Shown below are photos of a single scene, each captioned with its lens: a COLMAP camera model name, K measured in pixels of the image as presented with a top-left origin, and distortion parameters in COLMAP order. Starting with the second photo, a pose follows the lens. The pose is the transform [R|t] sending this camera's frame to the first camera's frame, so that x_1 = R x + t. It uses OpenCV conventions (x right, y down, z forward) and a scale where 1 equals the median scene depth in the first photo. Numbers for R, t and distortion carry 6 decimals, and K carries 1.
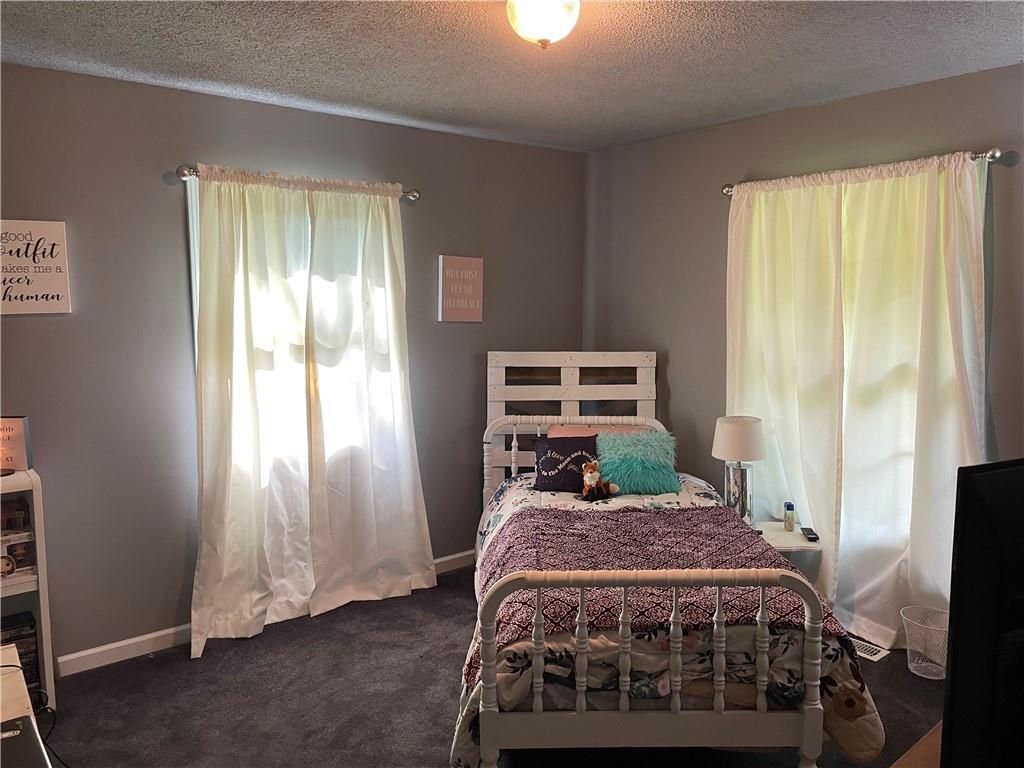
lens RADIAL K [[781.1, 0, 516.3], [0, 781.1, 376.0], [0, 0, 1]] dist [0.095408, -0.126260]
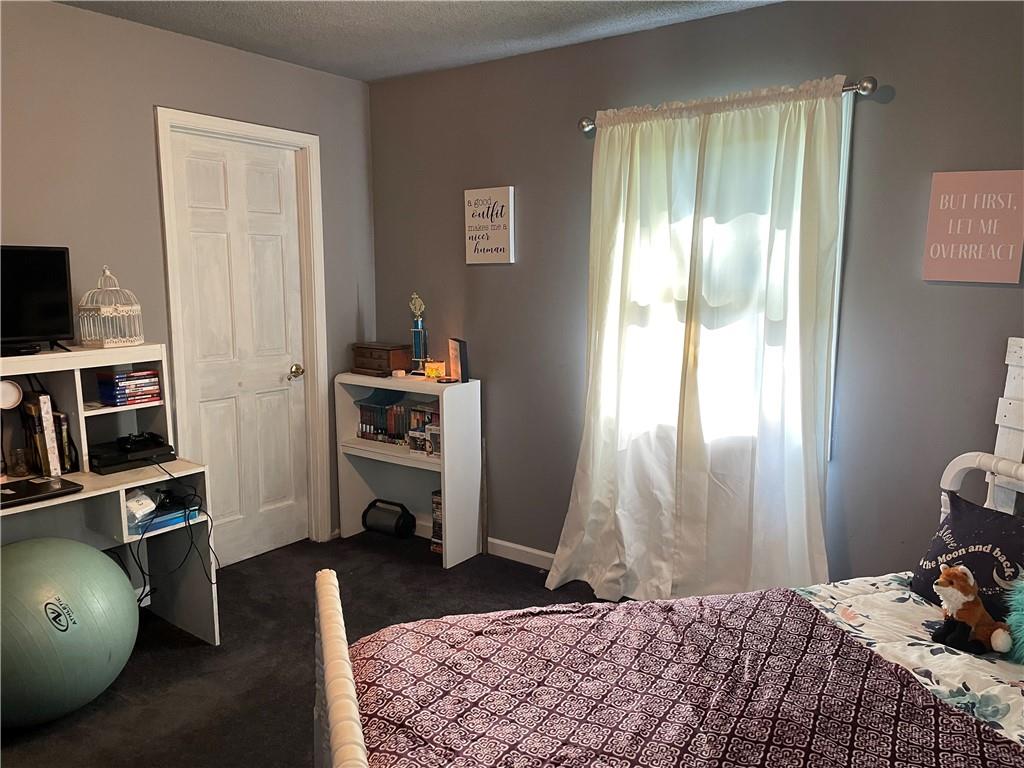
lens RADIAL K [[781.1, 0, 516.3], [0, 781.1, 376.0], [0, 0, 1]] dist [0.095408, -0.126260]
pose [[0.248179, 0.125111, -0.960601, 0.518303], [-0.108759, 0.988954, 0.100705, -0.025912], [0.962589, 0.079481, 0.259045, 0.613375]]
